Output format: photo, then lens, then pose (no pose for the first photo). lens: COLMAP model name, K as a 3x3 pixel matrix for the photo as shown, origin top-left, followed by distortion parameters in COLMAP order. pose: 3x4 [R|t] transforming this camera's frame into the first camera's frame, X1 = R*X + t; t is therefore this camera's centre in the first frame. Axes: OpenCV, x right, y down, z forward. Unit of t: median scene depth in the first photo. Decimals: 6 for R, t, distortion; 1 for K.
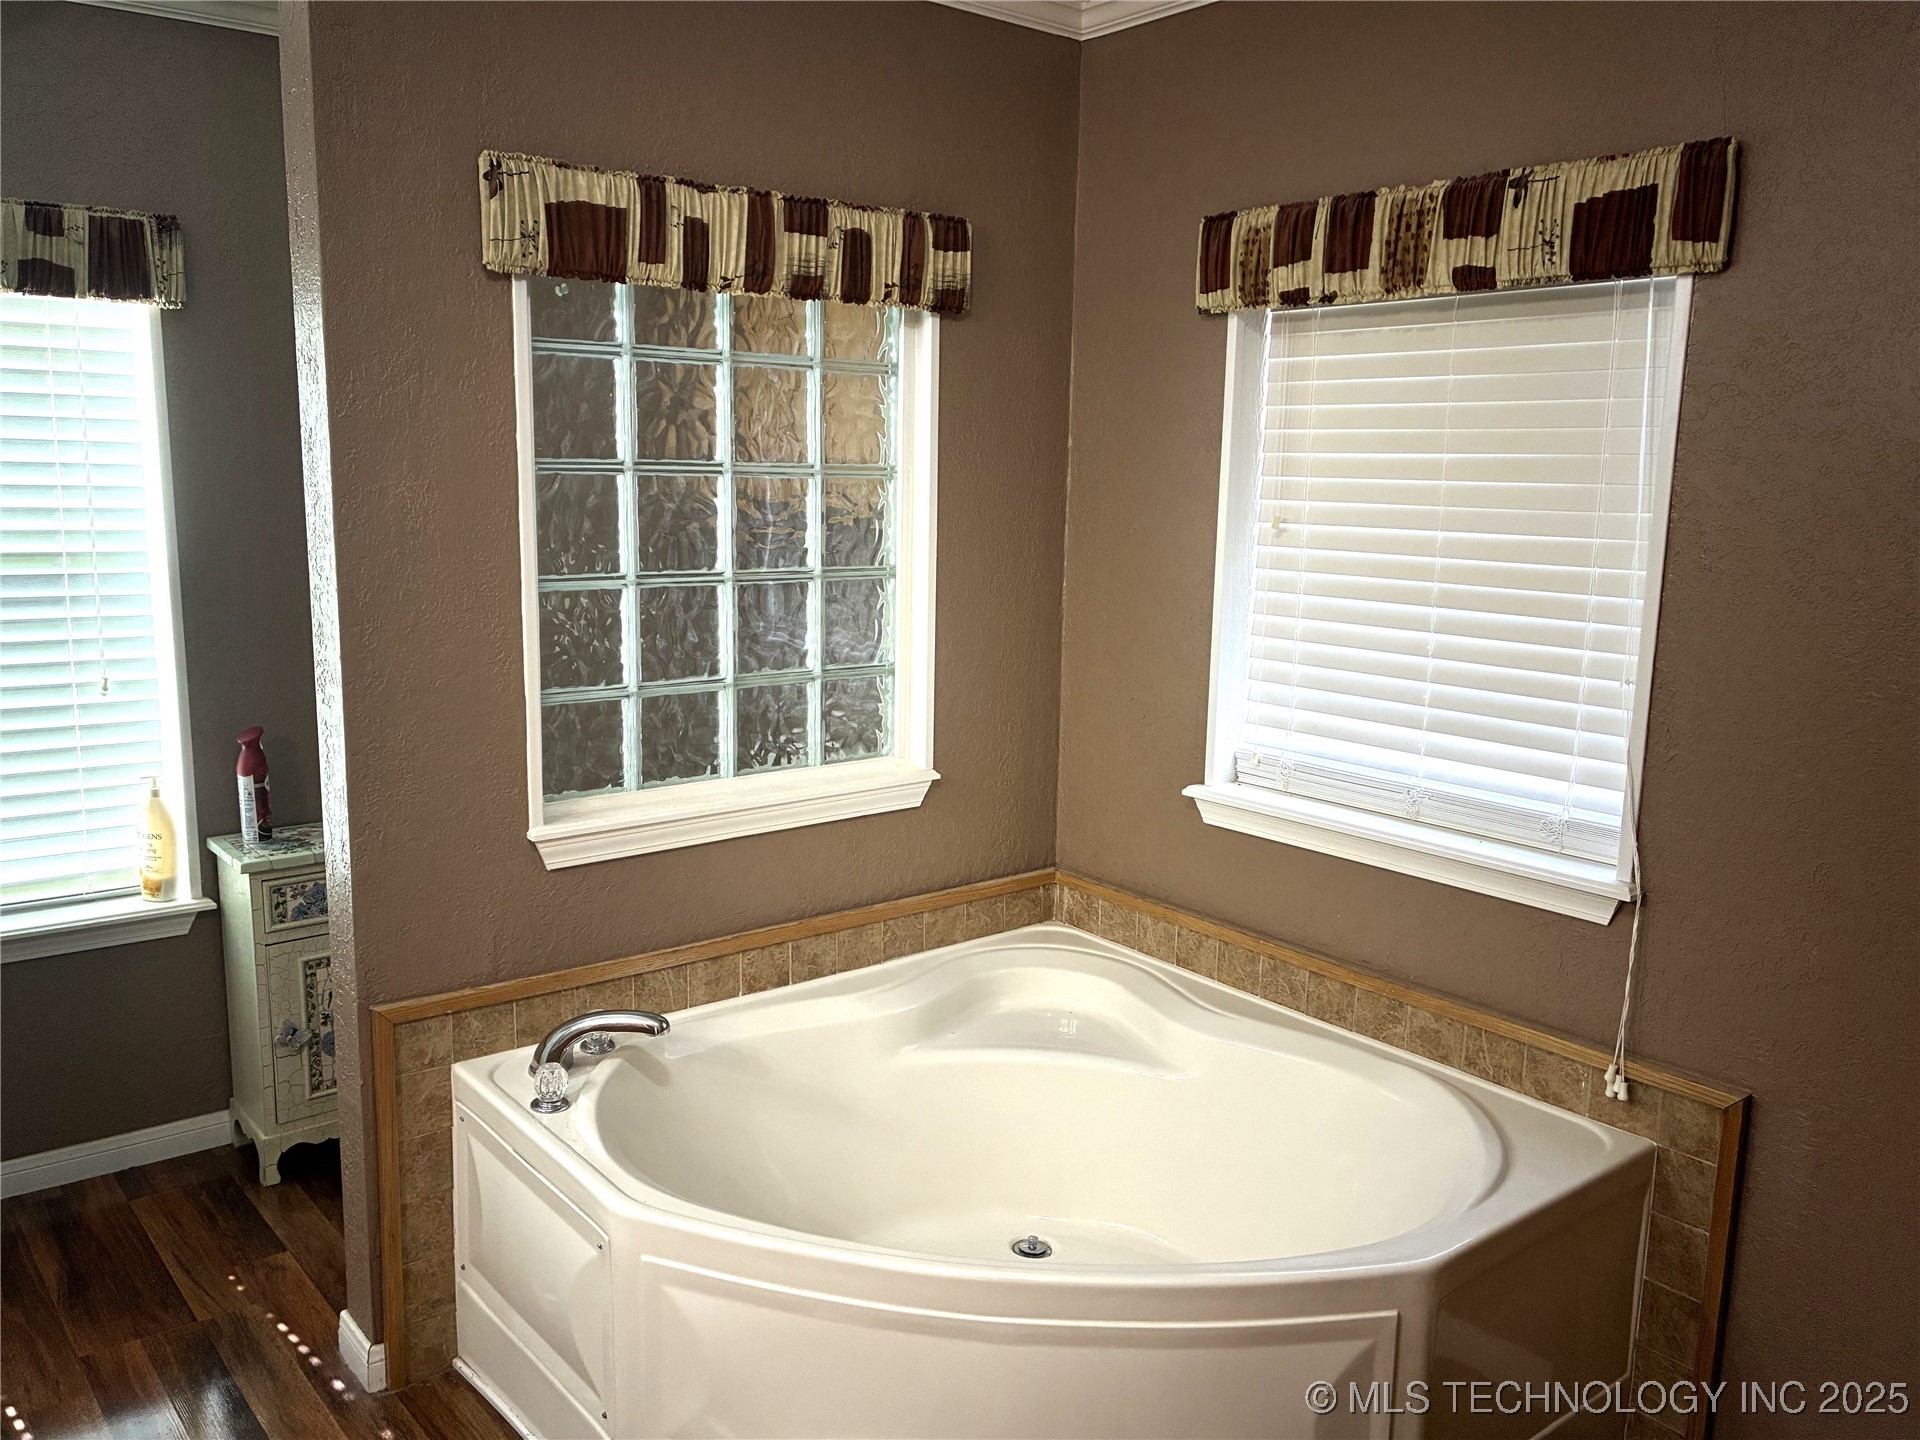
lens RADIAL K [[1465.0, 0, 964.5], [0, 1465.0, 713.1], [0, 0, 1]] dist [0.085086, -0.099914]
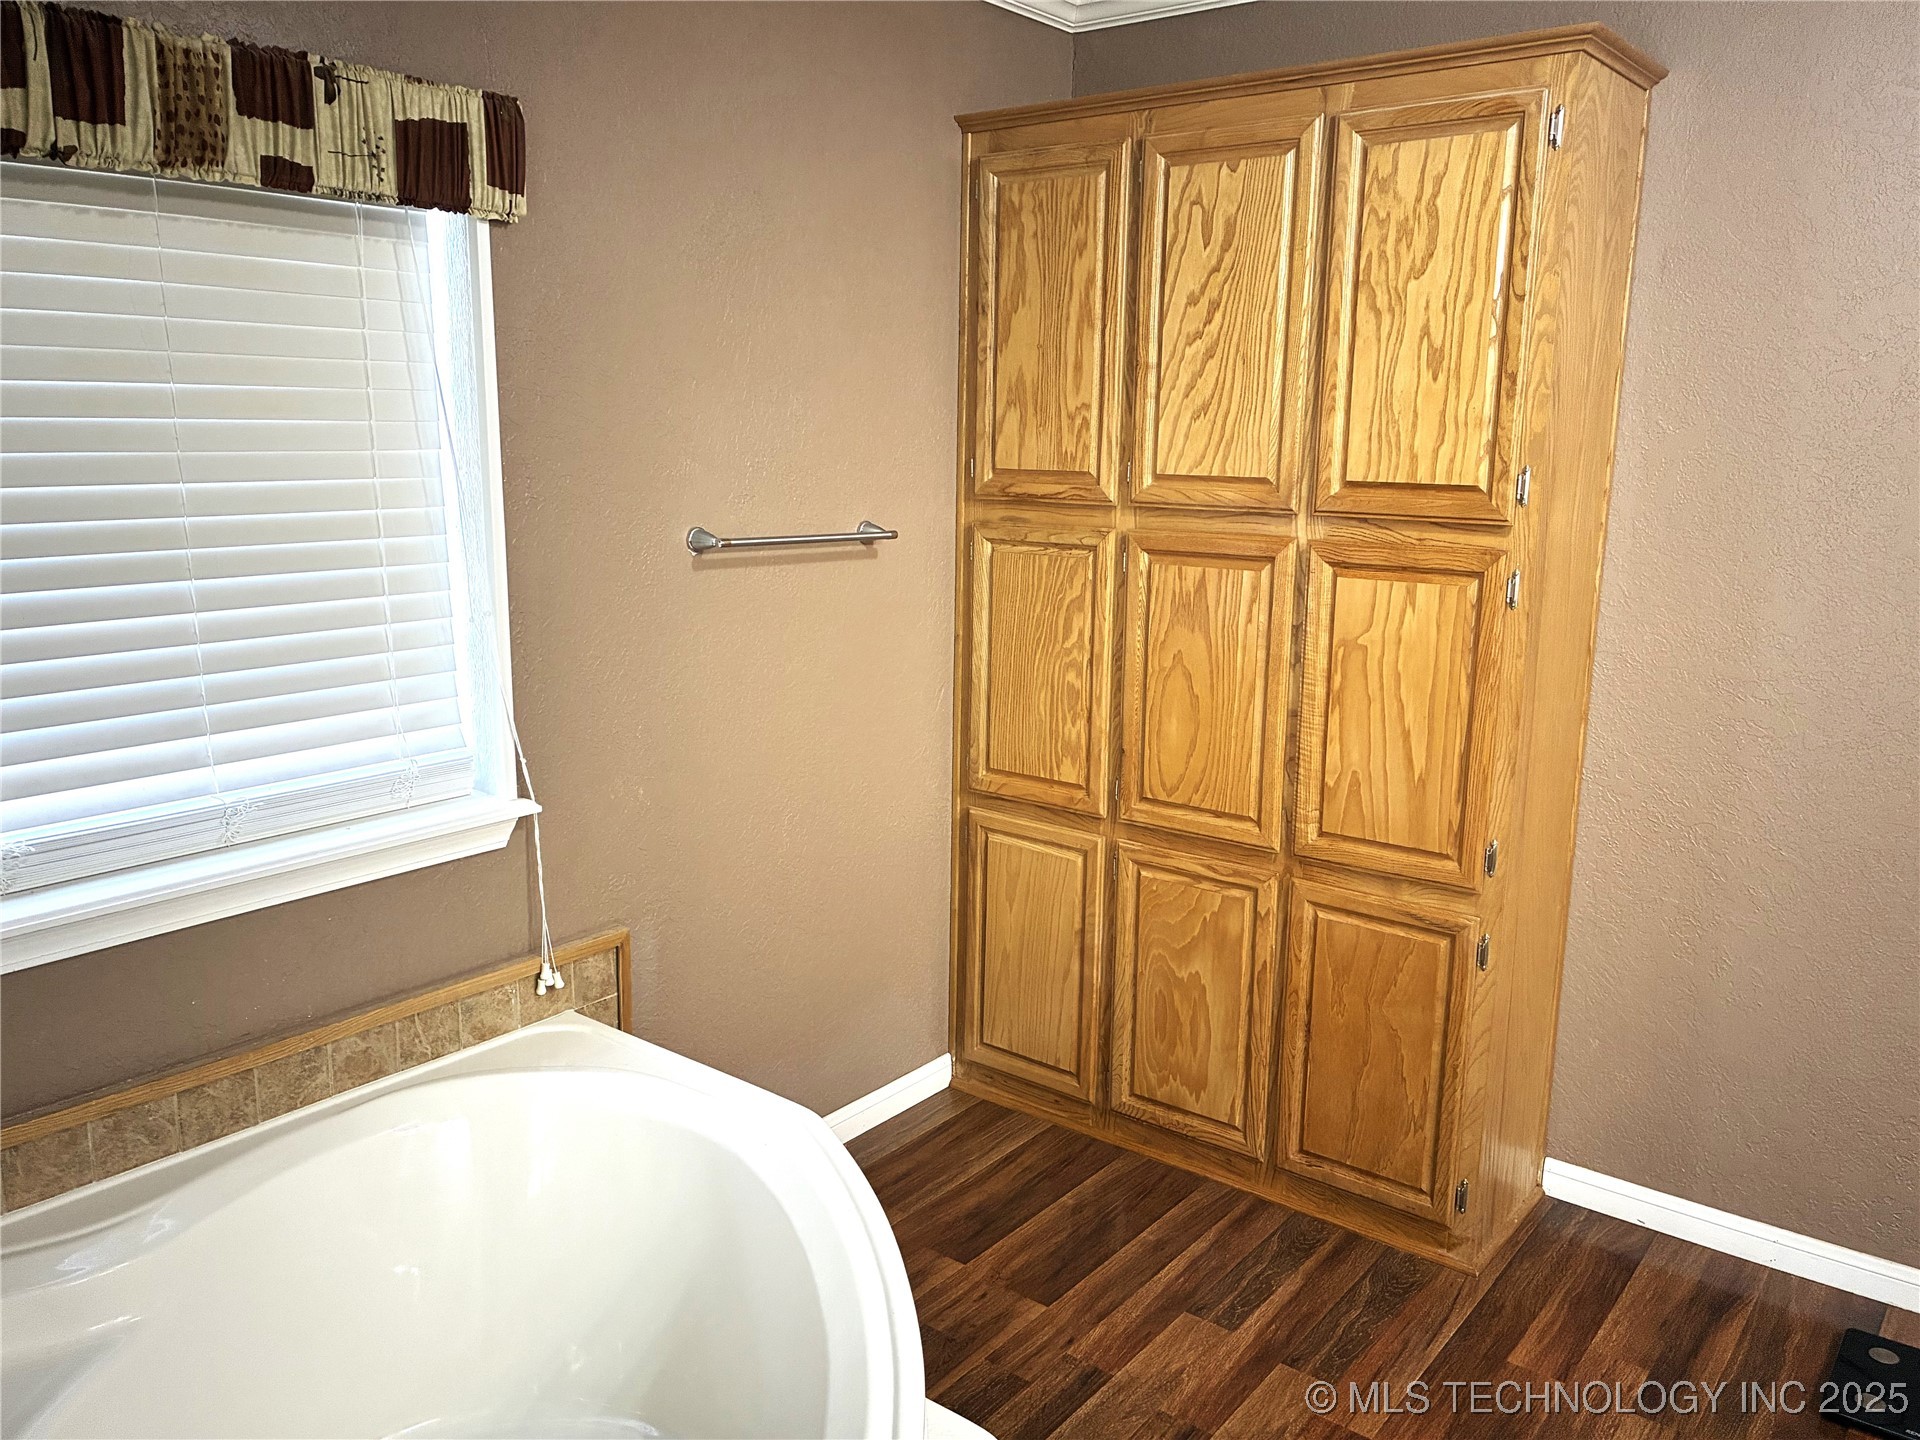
lens RADIAL K [[1465.0, 0, 964.5], [0, 1465.0, 713.1], [0, 0, 1]] dist [0.085086, -0.099914]
pose [[-0.195430, -0.218209, 0.956134, -0.599210], [0.147722, 0.957260, 0.248660, -0.156161], [-0.969528, 0.189838, -0.154843, 0.821464]]
